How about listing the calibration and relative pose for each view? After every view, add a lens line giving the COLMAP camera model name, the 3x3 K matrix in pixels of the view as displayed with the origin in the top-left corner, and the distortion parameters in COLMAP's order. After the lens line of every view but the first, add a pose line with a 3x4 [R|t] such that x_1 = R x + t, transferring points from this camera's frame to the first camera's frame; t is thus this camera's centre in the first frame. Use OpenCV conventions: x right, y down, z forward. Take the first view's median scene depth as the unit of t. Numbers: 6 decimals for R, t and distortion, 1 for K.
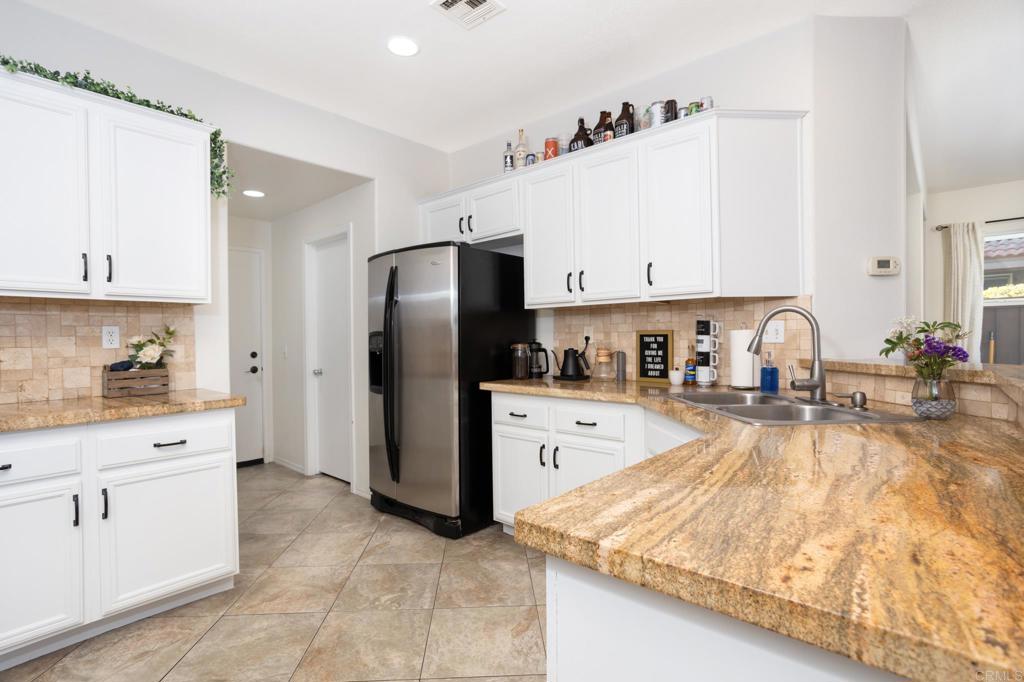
lens RADIAL K [[503.1, 0, 527.9], [0, 503.1, 344.6], [0, 0, 1]] dist [-0.015419, 0.012017]
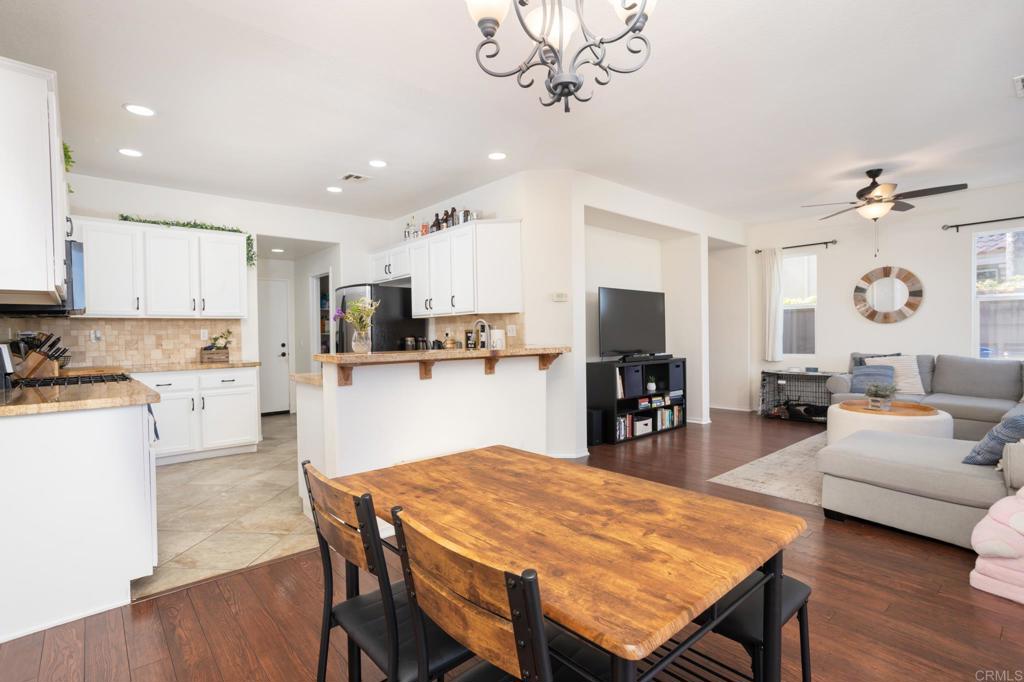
lens RADIAL K [[503.1, 0, 511.9], [0, 503.1, 343.1], [0, 0, 1]] dist [-0.015419, 0.012017]
pose [[0.990629, -0.001200, -0.136578, 0.682498], [0.002035, 0.999980, 0.005972, 0.009667], [0.136568, -0.006194, 0.990611, -0.842559]]
